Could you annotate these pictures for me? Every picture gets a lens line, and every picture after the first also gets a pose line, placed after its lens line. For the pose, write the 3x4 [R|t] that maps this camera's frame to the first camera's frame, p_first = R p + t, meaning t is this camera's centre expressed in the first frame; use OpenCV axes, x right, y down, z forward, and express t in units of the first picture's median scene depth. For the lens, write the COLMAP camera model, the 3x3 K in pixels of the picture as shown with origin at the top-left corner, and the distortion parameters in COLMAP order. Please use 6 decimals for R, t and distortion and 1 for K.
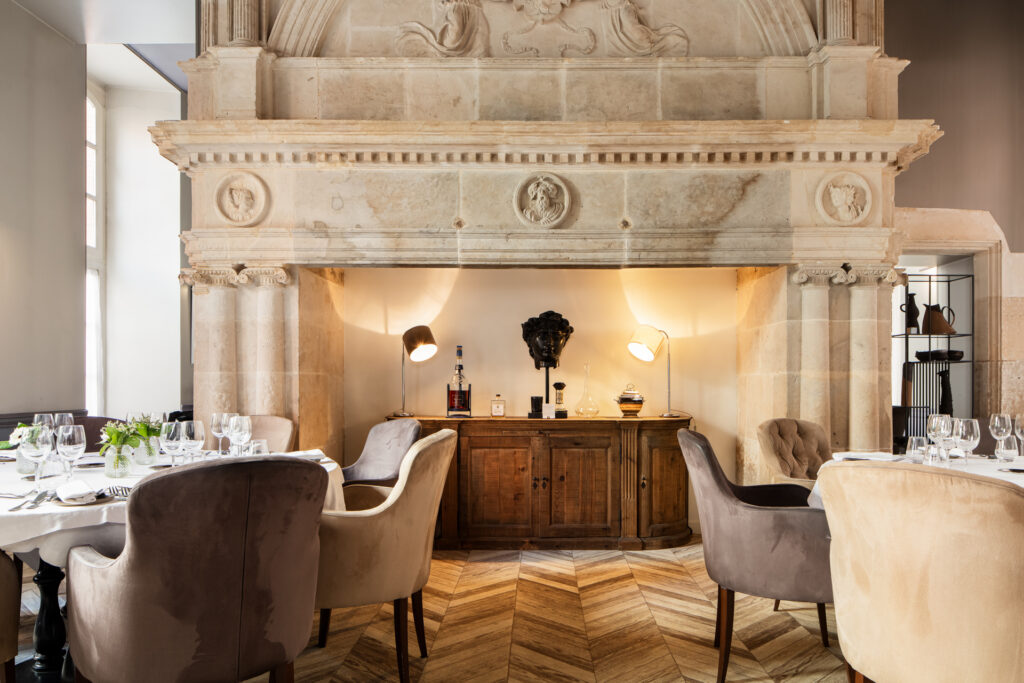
lens RADIAL K [[799.9, 0, 511.8], [0, 799.9, 346.4], [0, 0, 1]] dist [-0.003338, -0.009425]
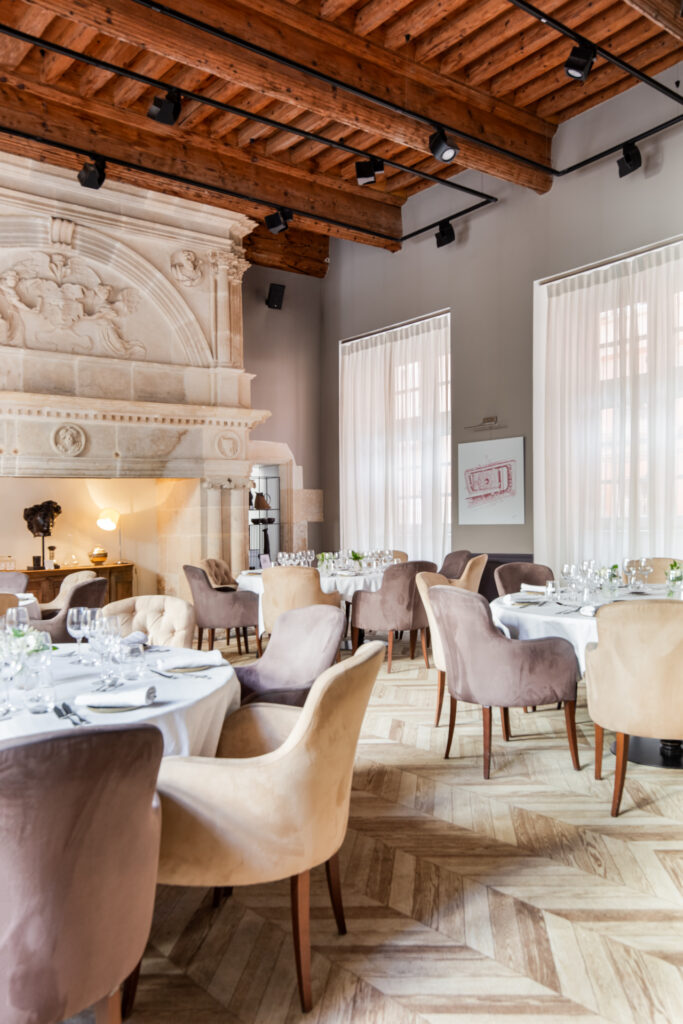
lens RADIAL K [[792.0, 0, 342.1], [0, 792.0, 510.6], [0, 0, 1]] dist [-0.002976, -0.000881]
pose [[0.798382, -0.022160, 0.601743, -0.511440], [0.011464, 0.999701, 0.021605, -0.061522], [-0.602042, -0.010351, 0.798397, -0.688593]]
